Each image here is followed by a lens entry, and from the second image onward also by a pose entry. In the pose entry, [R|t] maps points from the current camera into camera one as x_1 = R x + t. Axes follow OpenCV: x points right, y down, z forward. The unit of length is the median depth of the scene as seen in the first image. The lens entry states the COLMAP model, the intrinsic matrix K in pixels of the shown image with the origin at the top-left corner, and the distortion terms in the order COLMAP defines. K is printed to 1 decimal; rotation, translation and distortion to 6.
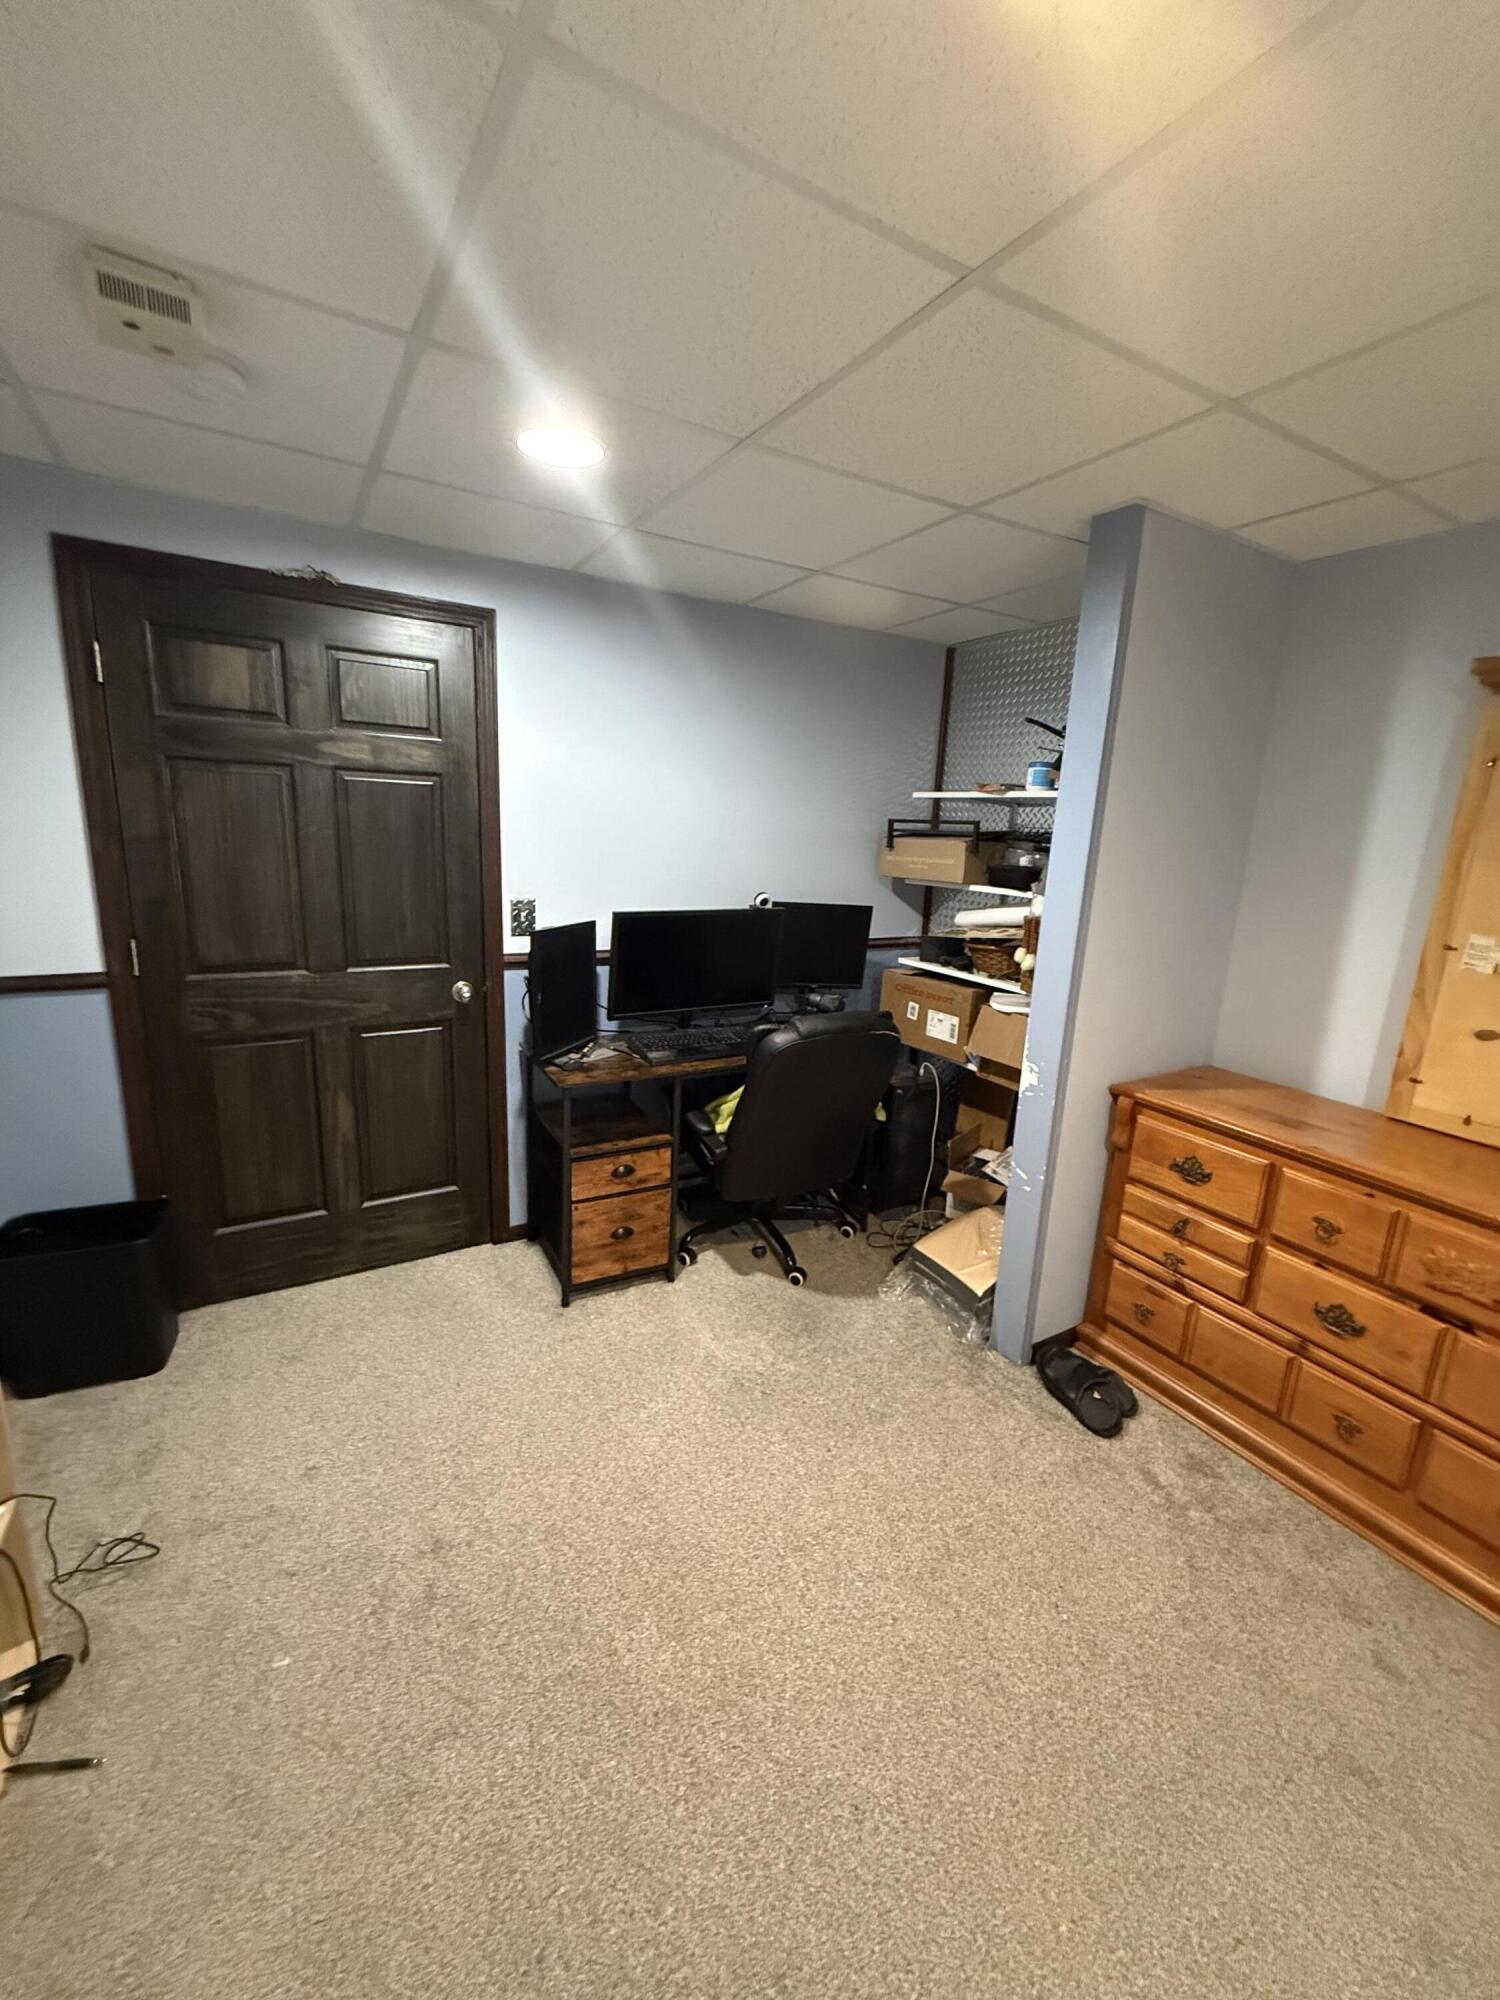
lens RADIAL K [[797.8, 0, 748.7], [0, 797.8, 997.0], [0, 0, 1]] dist [0.000154, 0.000117]
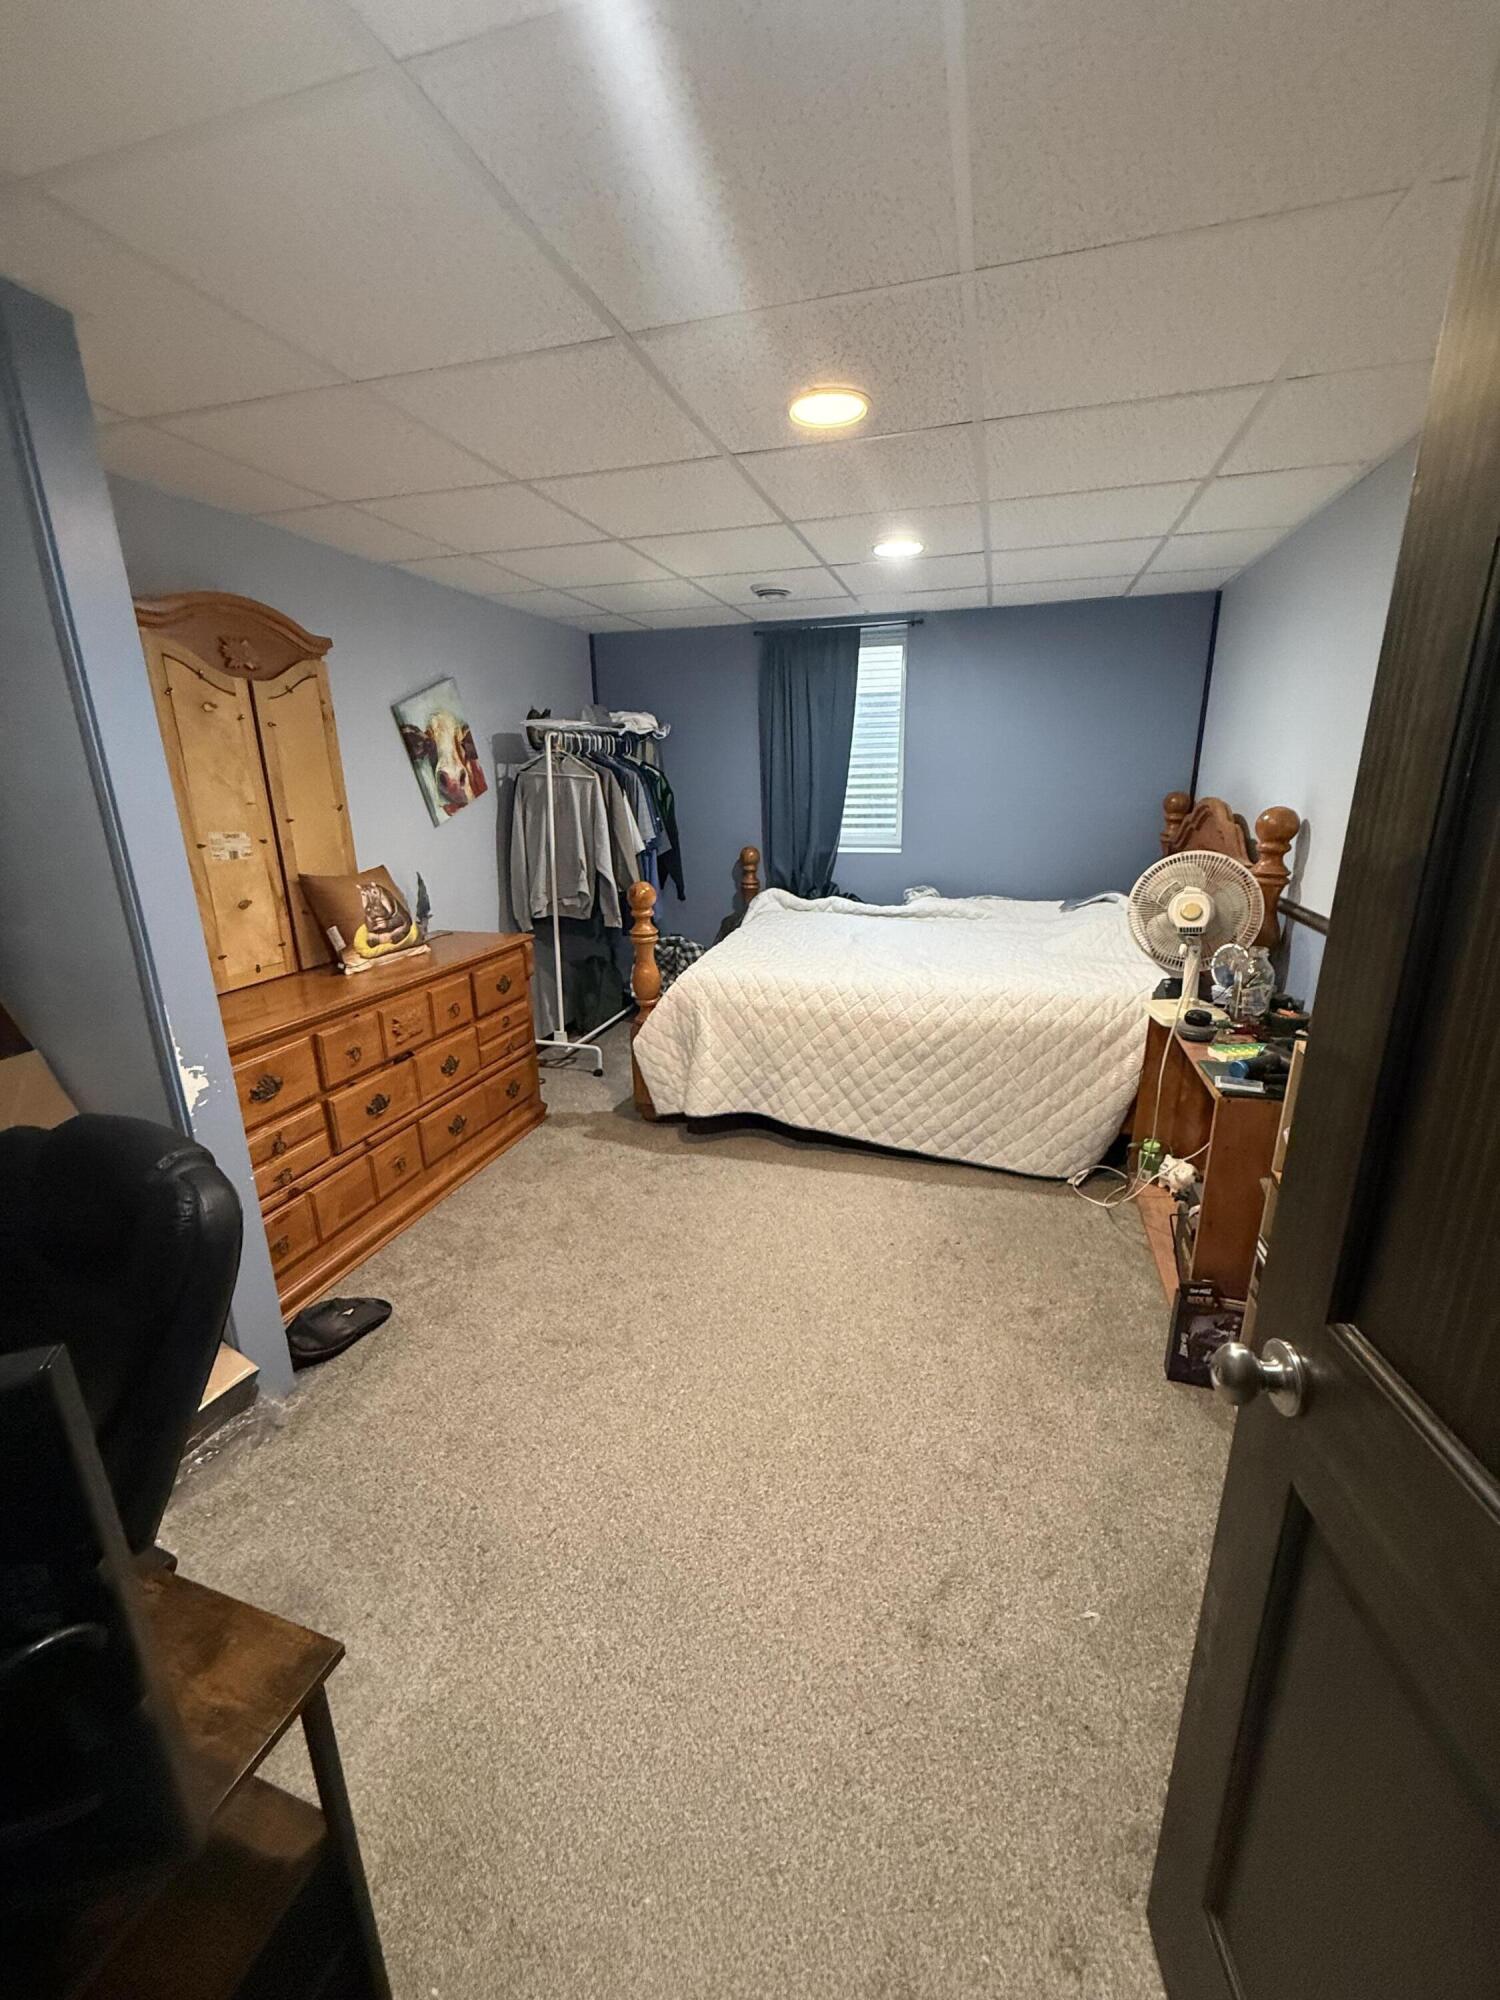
lens RADIAL K [[797.8, 0, 748.7], [0, 797.8, 997.0], [0, 0, 1]] dist [0.000154, 0.000117]
pose [[-0.669384, -0.235460, 0.704616, -0.604439], [0.145507, 0.888524, 0.435147, -0.264902], [-0.728528, 0.393807, -0.560502, 1.155064]]
